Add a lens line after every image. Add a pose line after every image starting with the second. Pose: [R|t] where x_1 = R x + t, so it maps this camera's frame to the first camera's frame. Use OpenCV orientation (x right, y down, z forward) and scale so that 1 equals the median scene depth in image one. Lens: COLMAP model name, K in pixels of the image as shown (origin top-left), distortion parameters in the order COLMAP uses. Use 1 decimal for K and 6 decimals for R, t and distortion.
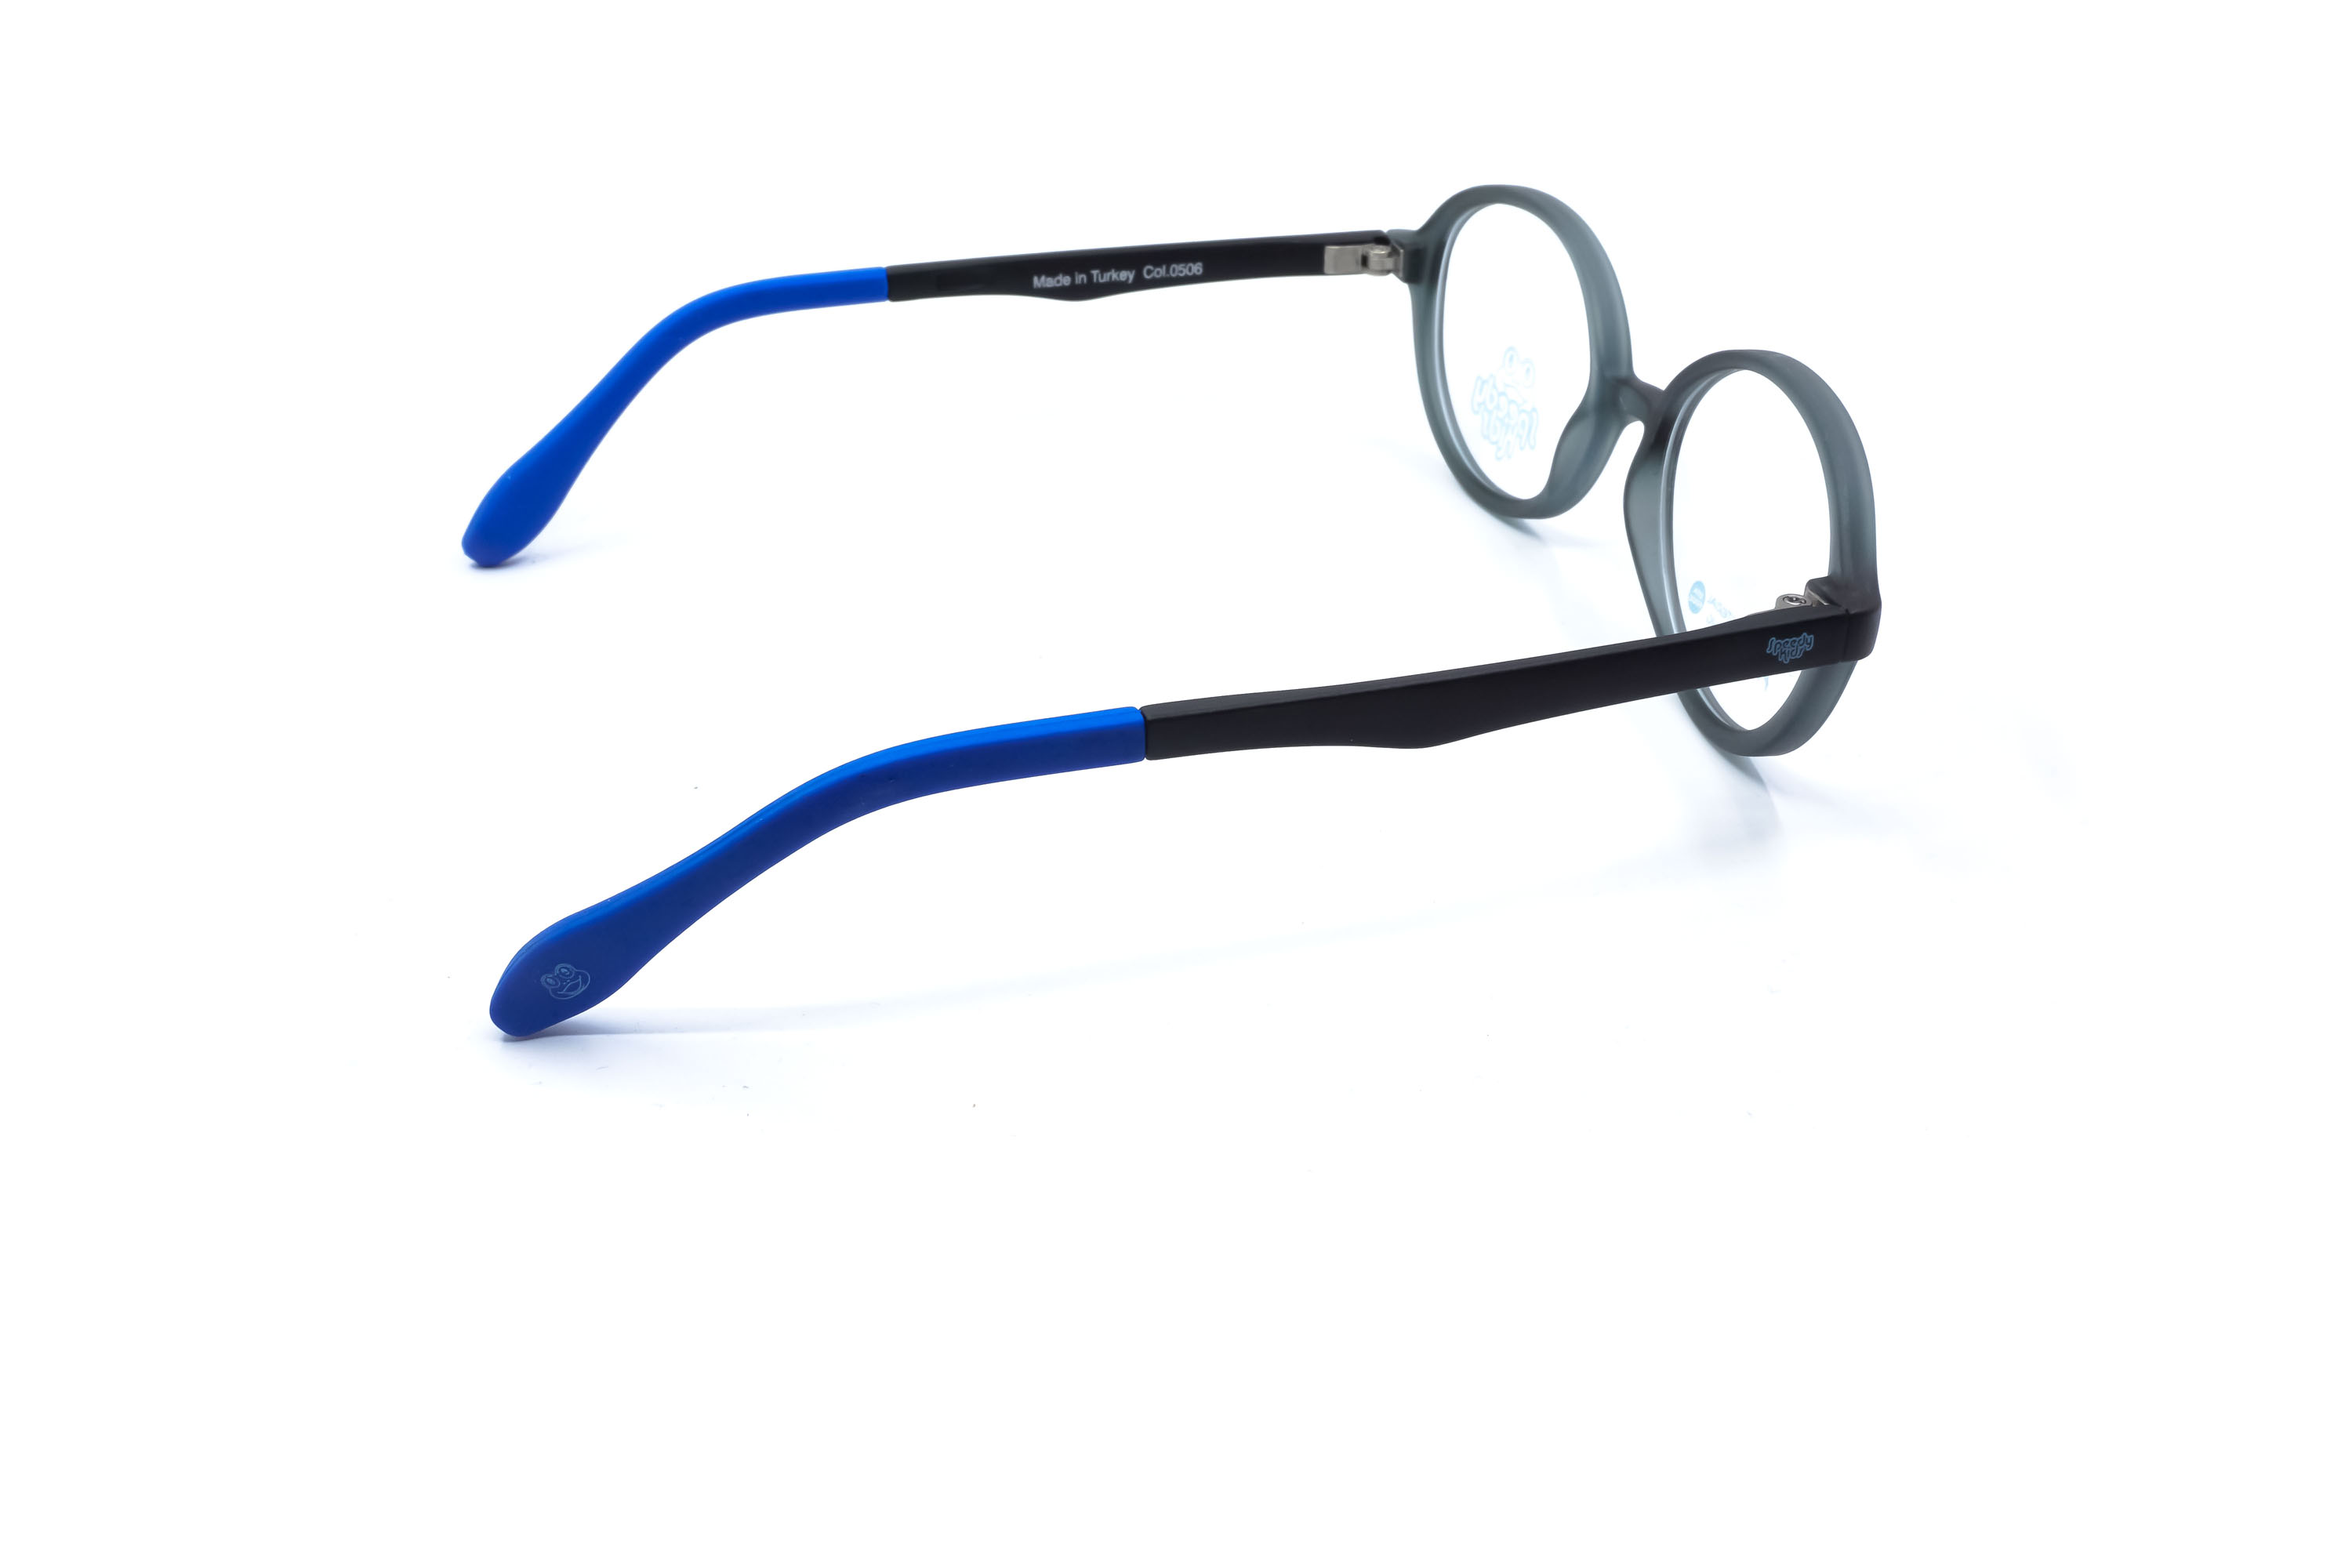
lens RADIAL K [[2430.3, 0, 1171.9], [0, 2430.3, 784.2], [0, 0, 1]] dist [-0.008939, 0.000000]
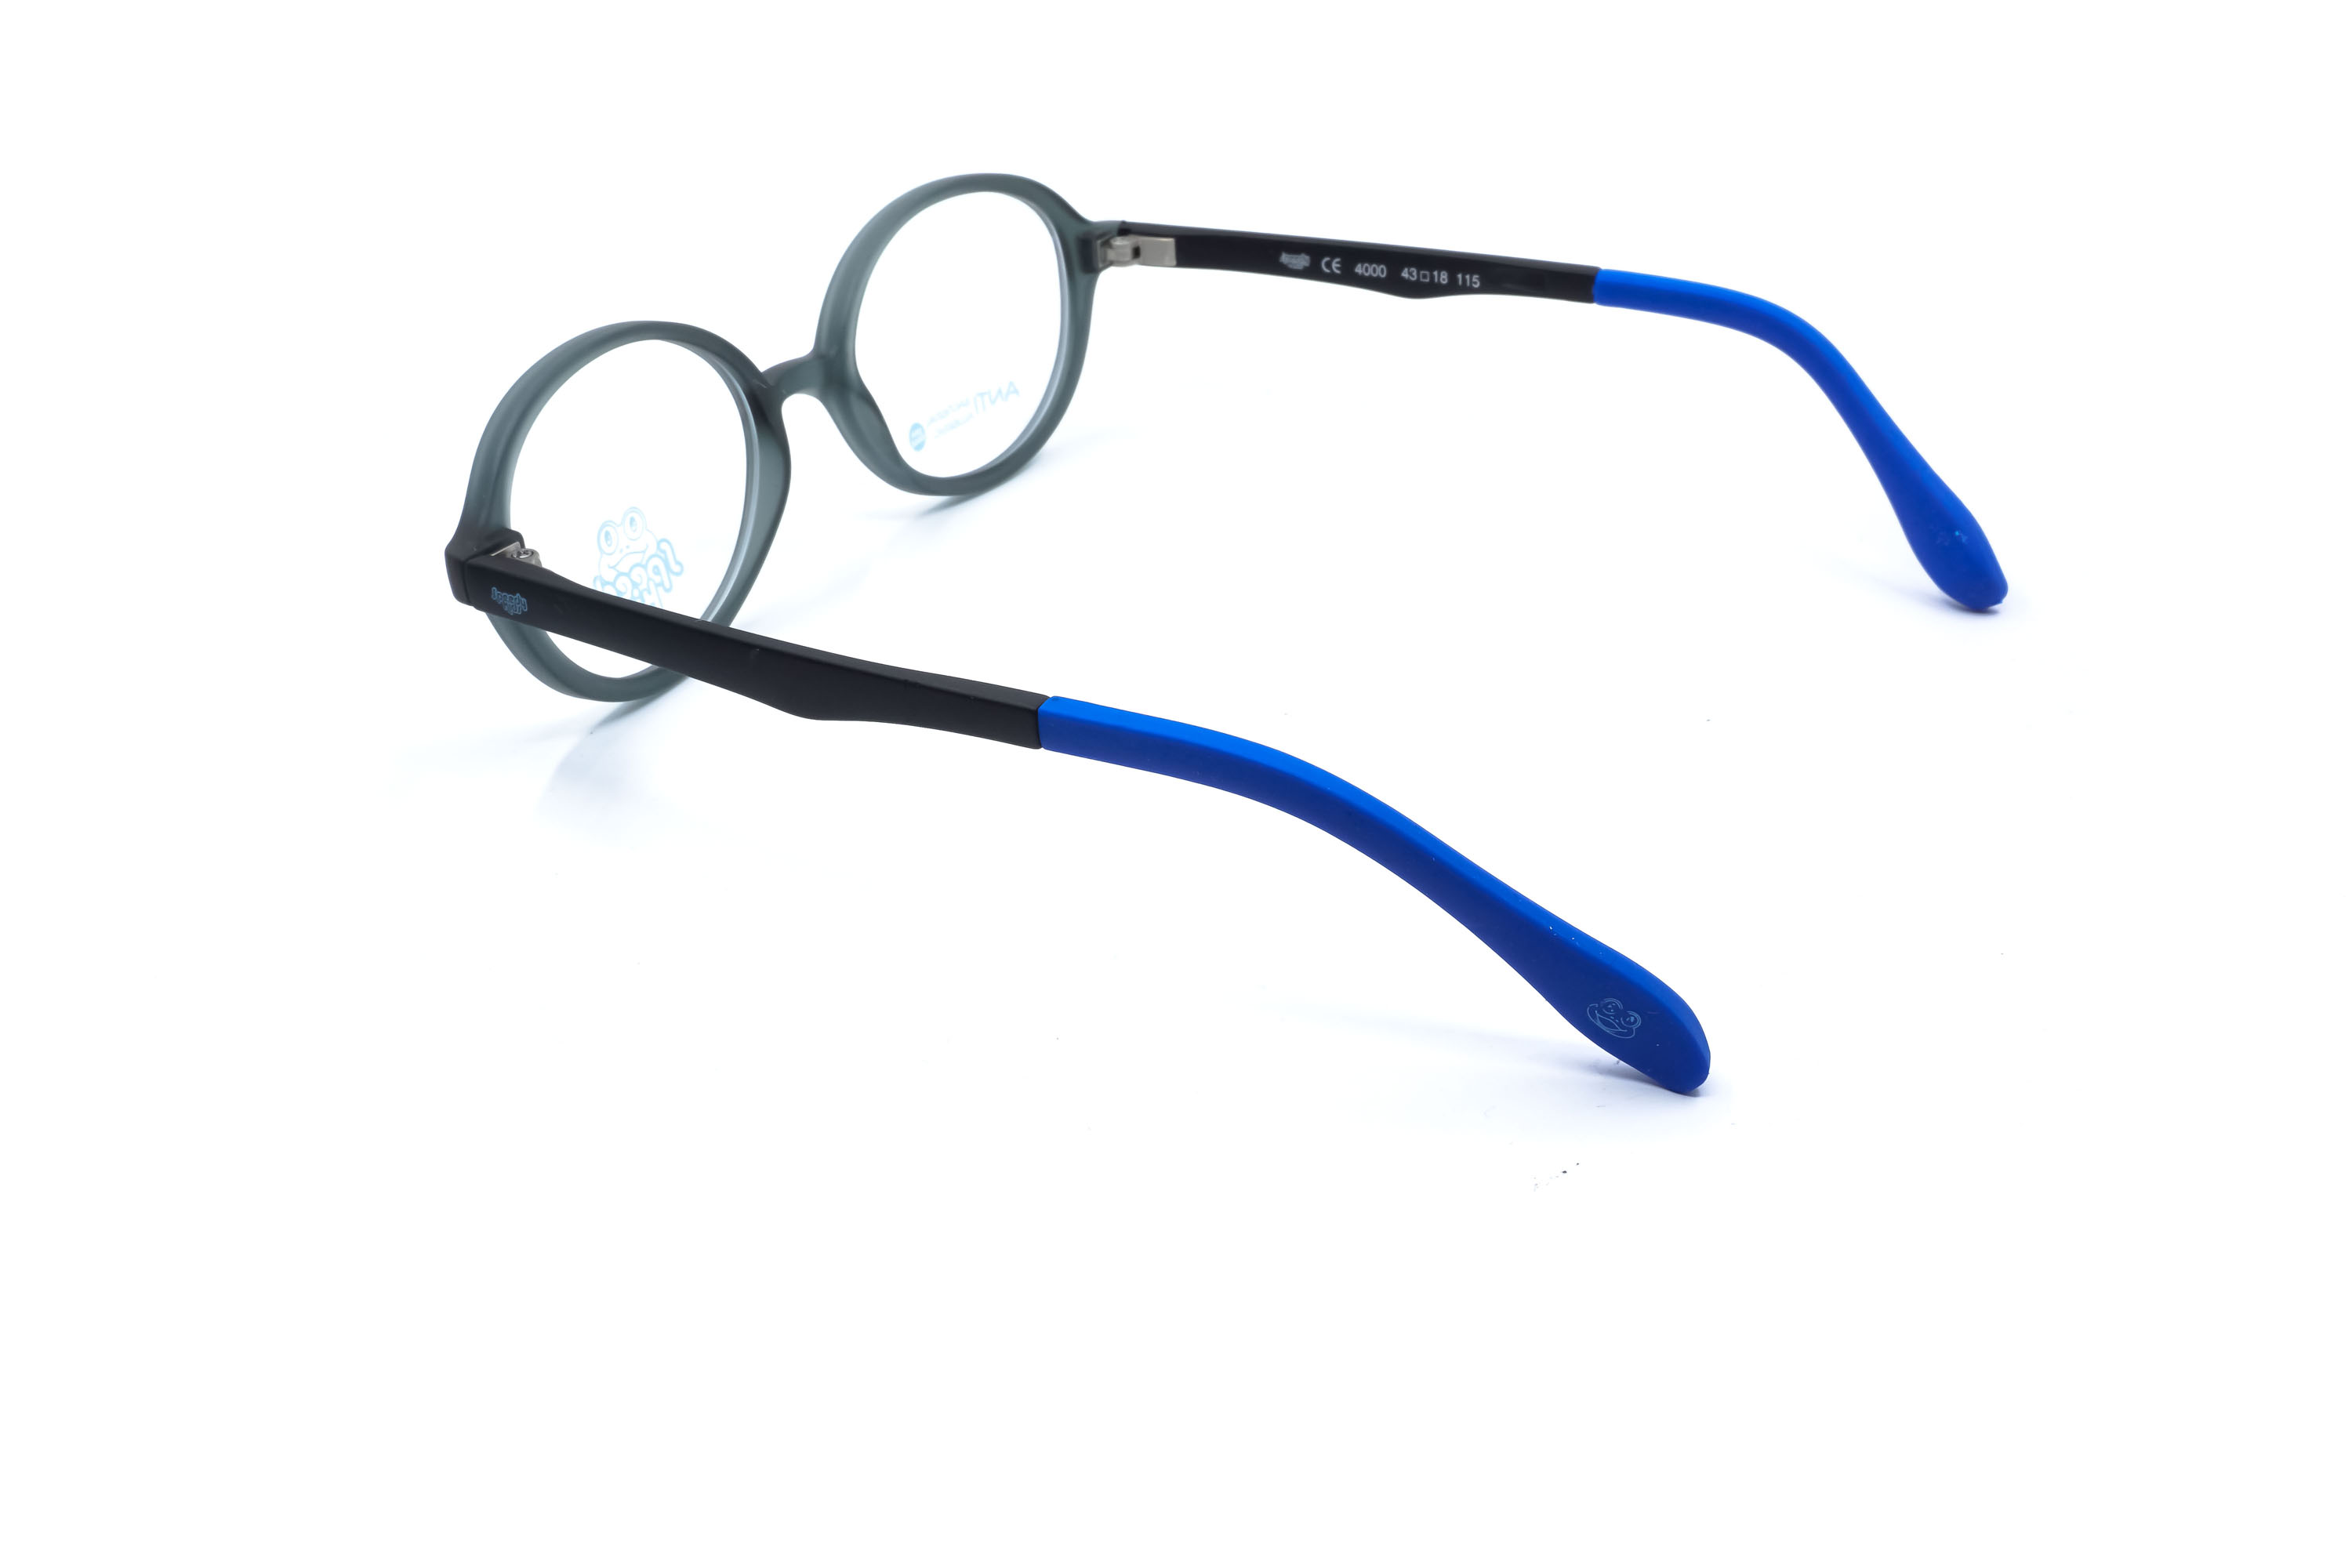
lens RADIAL K [[2430.3, 0, 1184.9], [0, 2430.3, 783.1], [0, 0, 1]] dist [-0.008939, 0.000000]
pose [[-0.709126, -0.332216, 0.621910, -0.559236], [0.361740, 0.585688, 0.725337, -0.663024], [-0.605214, 0.739325, -0.295151, 1.177772]]
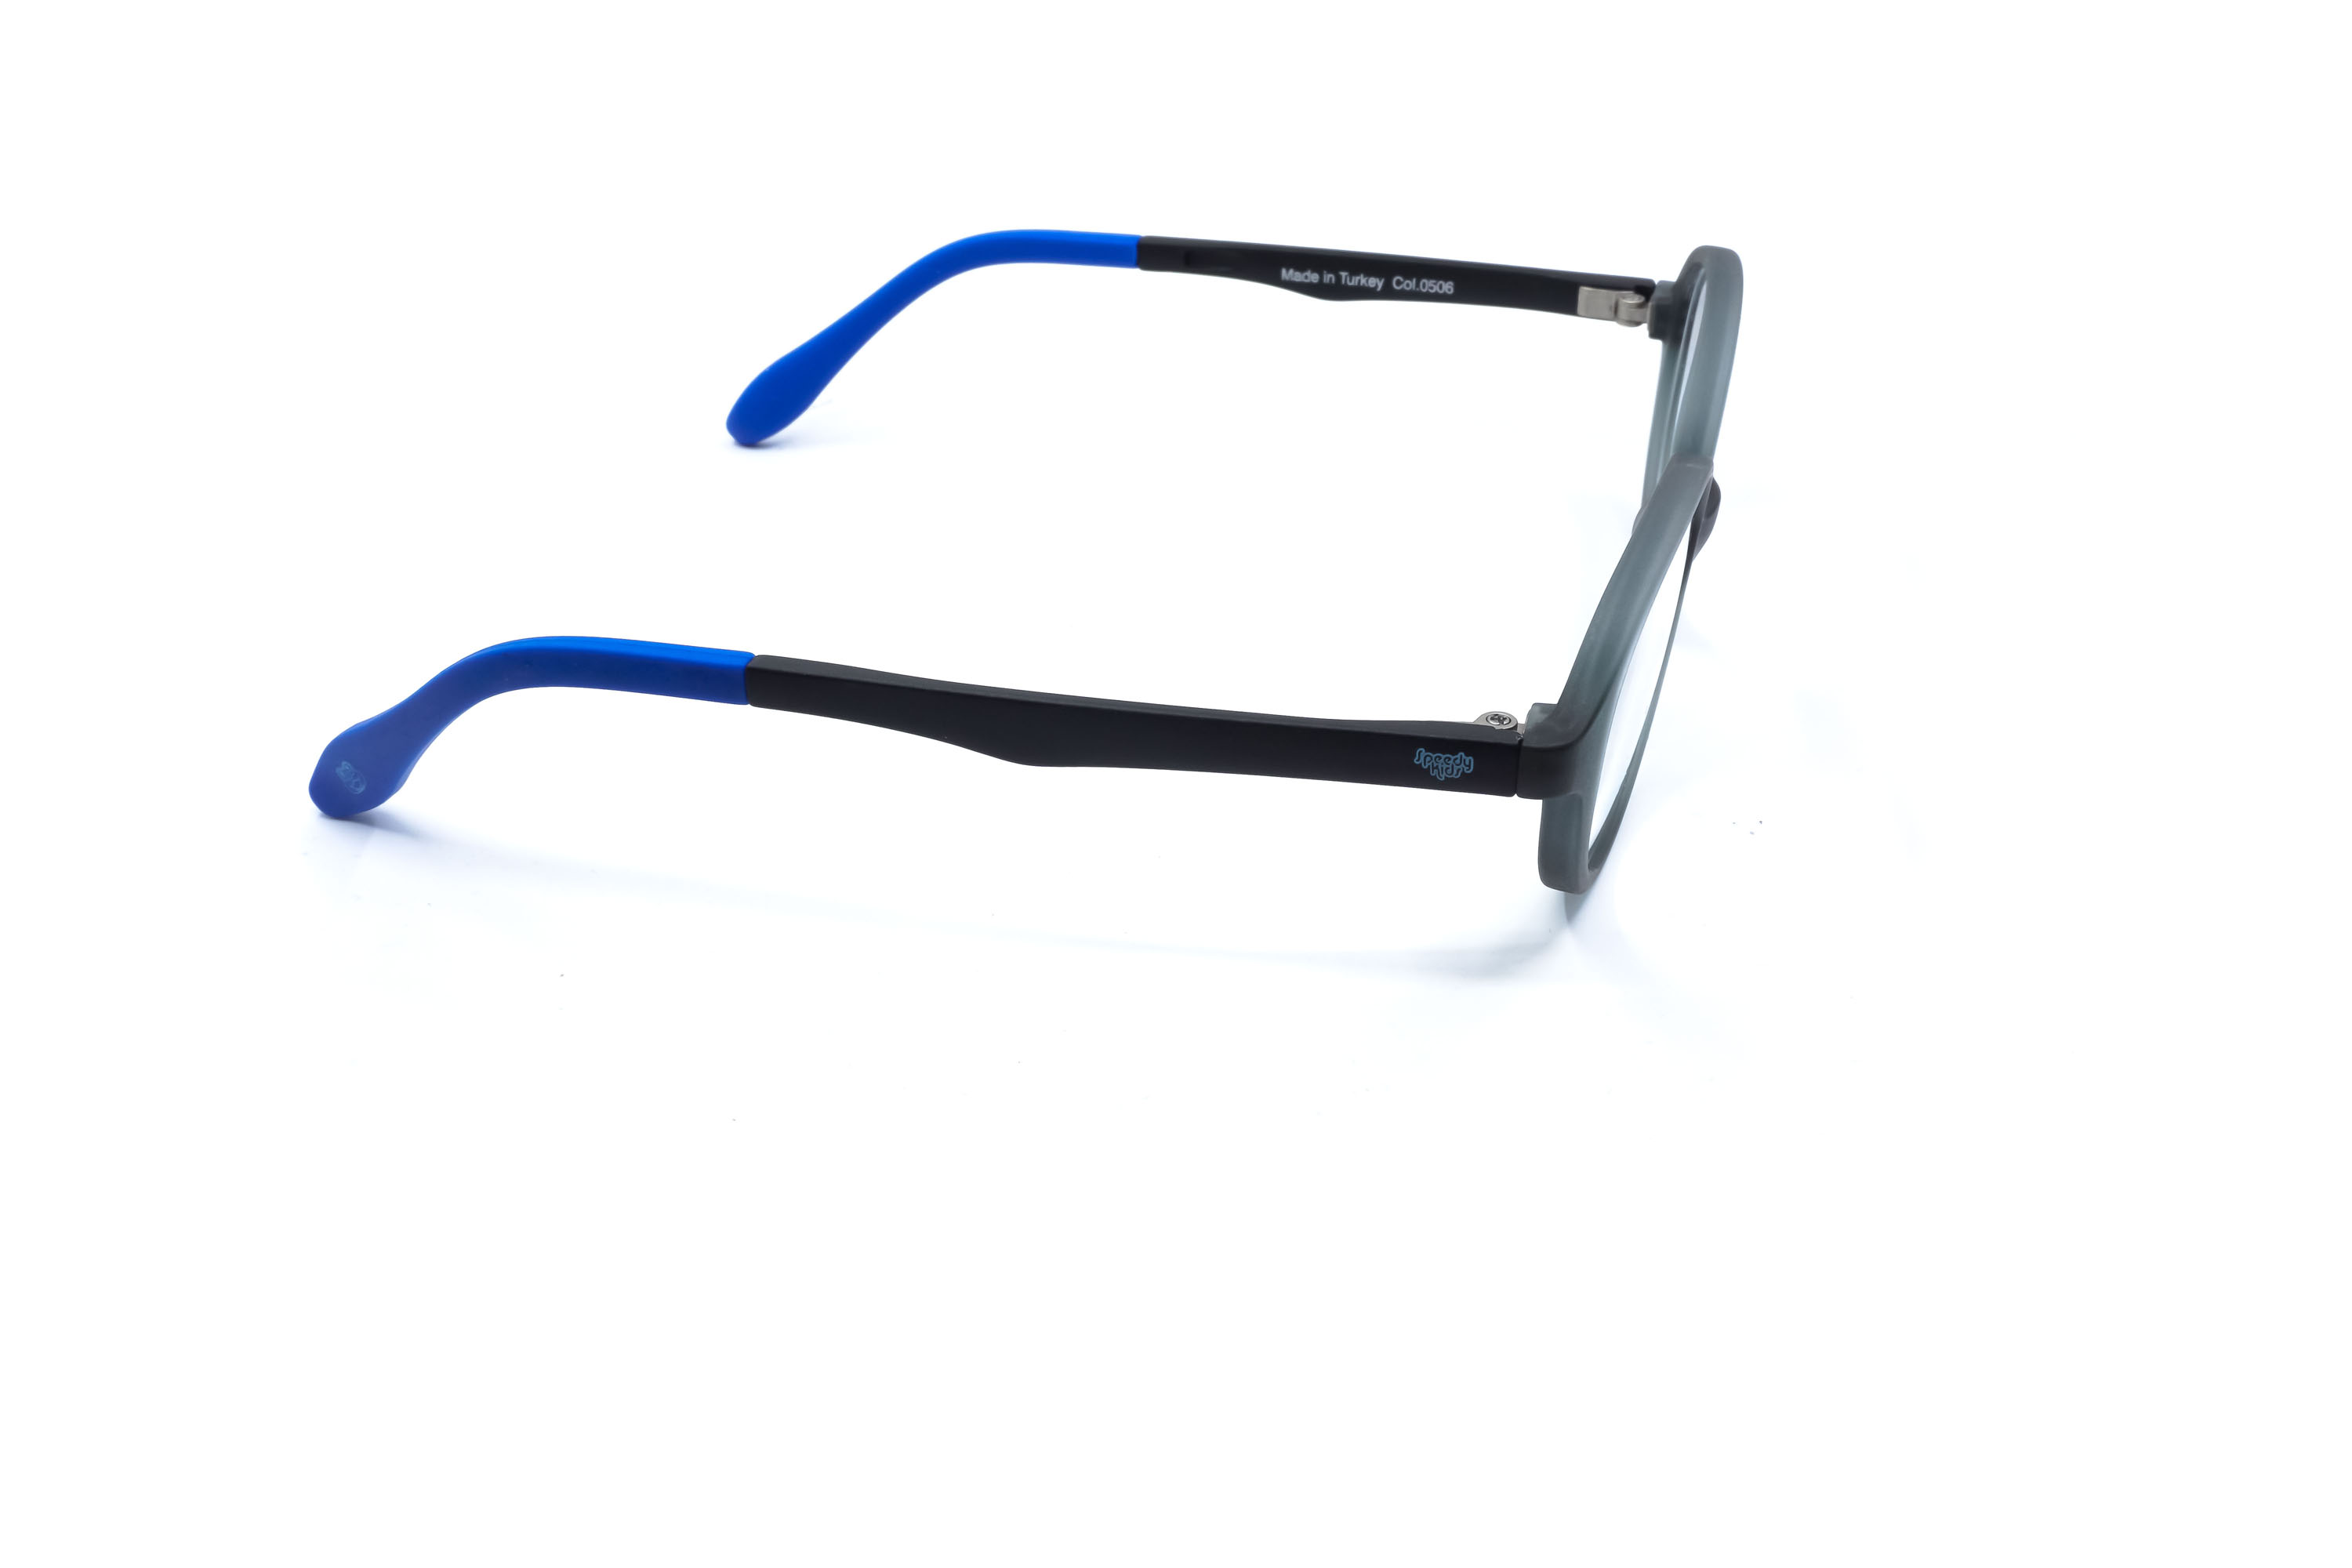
lens RADIAL K [[2430.3, 0, 1188.9], [0, 2430.3, 776.4], [0, 0, 1]] dist [-0.008939, 0.000000]
pose [[0.865670, 0.248551, -0.434554, 0.401827], [-0.245743, 0.967240, 0.063690, -0.060957], [0.436149, 0.051654, 0.898391, 0.093374]]
